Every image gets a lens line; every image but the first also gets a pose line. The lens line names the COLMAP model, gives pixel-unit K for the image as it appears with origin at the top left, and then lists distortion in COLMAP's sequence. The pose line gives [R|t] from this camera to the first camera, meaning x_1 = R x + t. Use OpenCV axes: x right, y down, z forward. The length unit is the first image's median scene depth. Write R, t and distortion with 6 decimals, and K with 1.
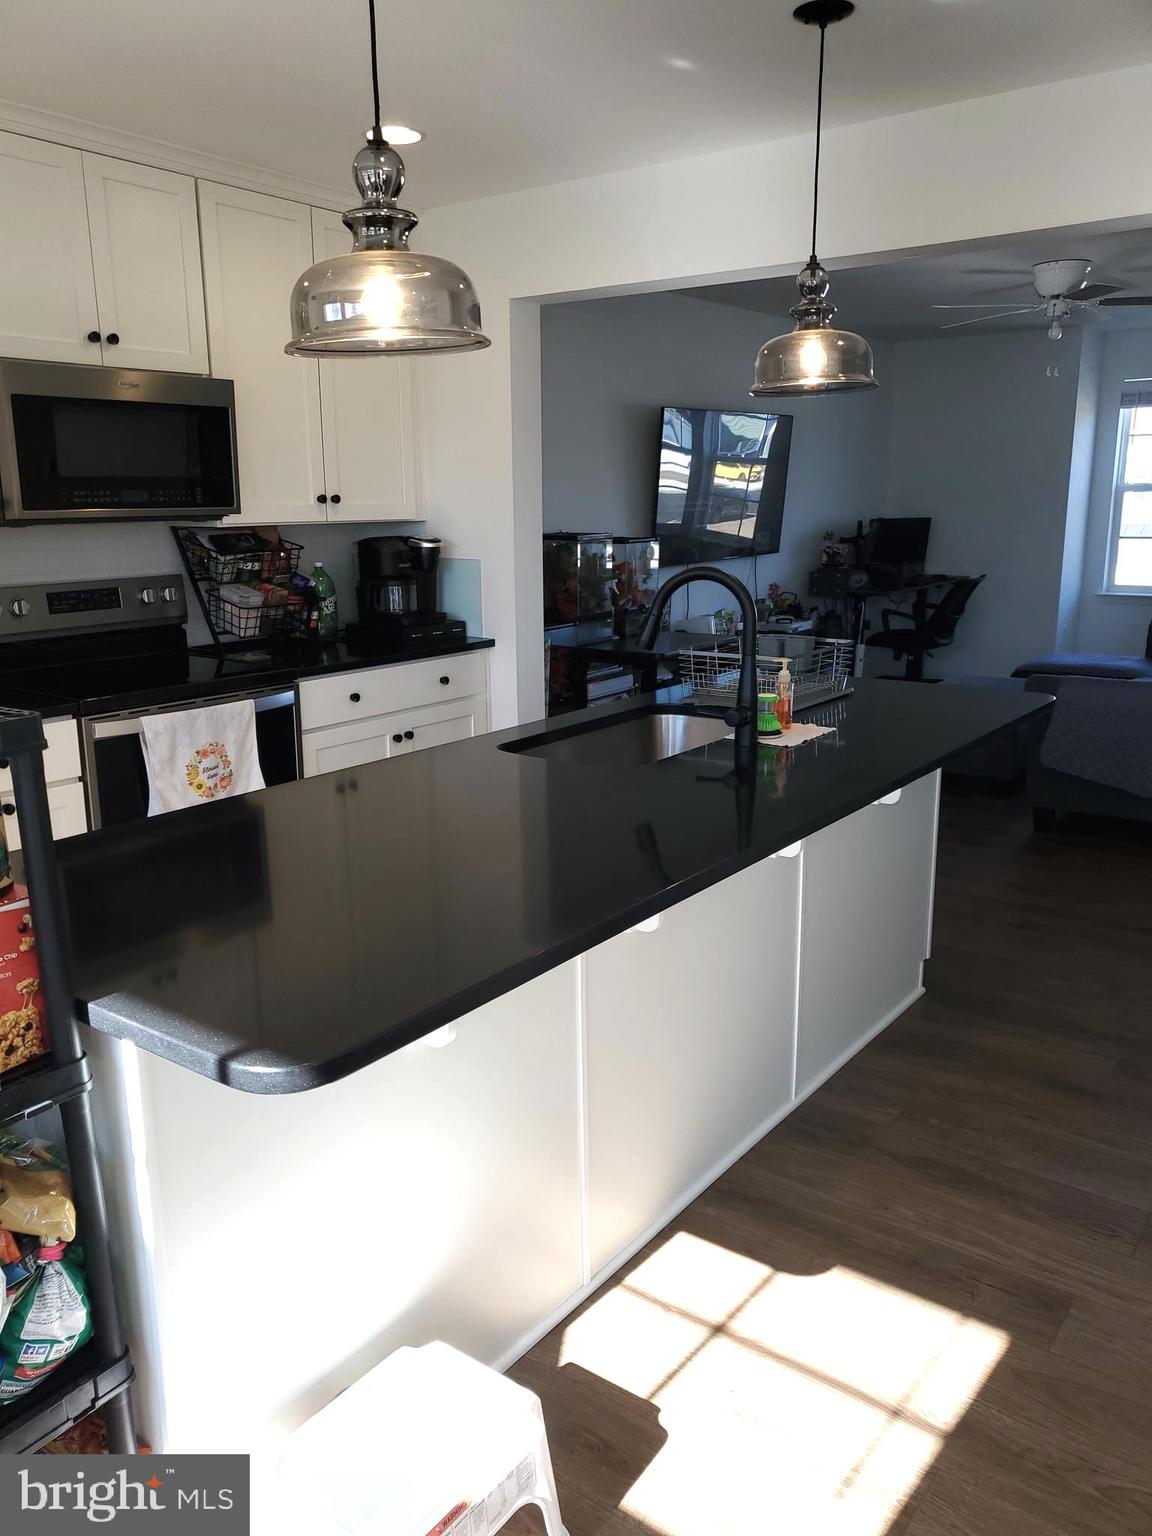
lens RADIAL K [[1173.1, 0, 576.3], [0, 1173.1, 761.5], [0, 0, 1]] dist [0.016639, 0.005195]
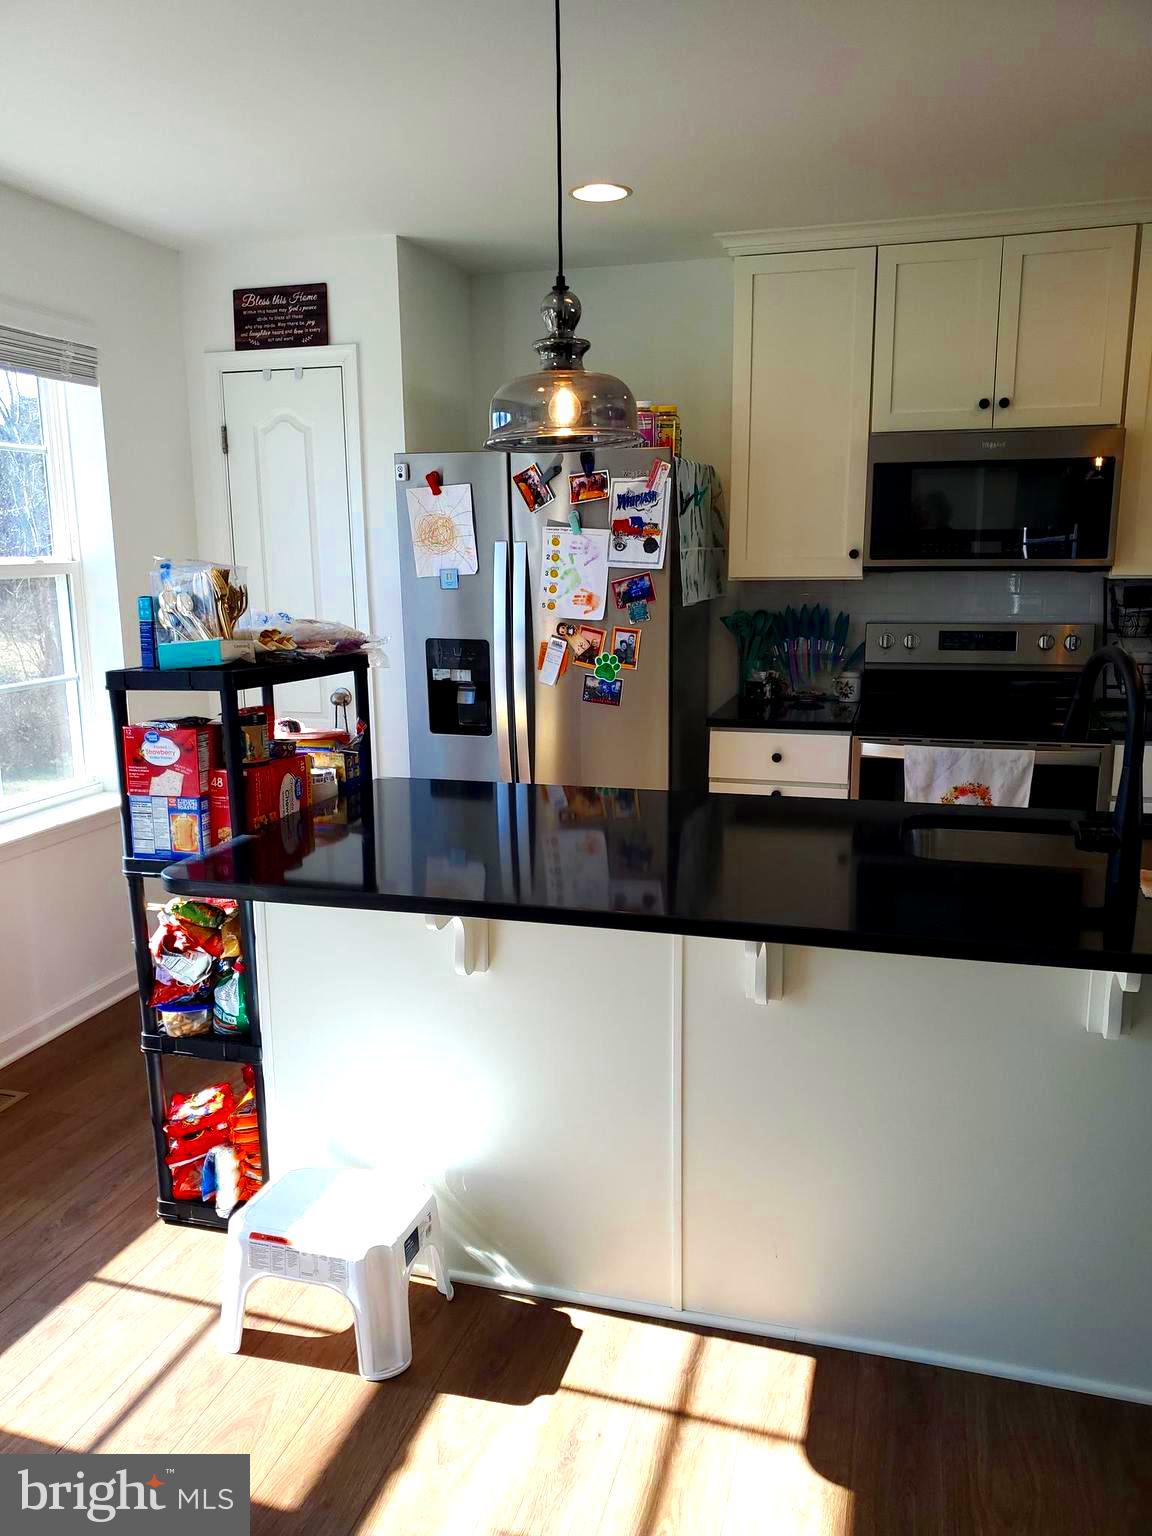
lens RADIAL K [[1173.1, 0, 585.0], [0, 1173.1, 775.5], [0, 0, 1]] dist [0.016639, 0.005195]
pose [[0.376696, 0.189080, -0.906834, 0.519899], [-0.200625, 0.972364, 0.119405, -0.079915], [0.904350, 0.136954, 0.404220, 0.269614]]
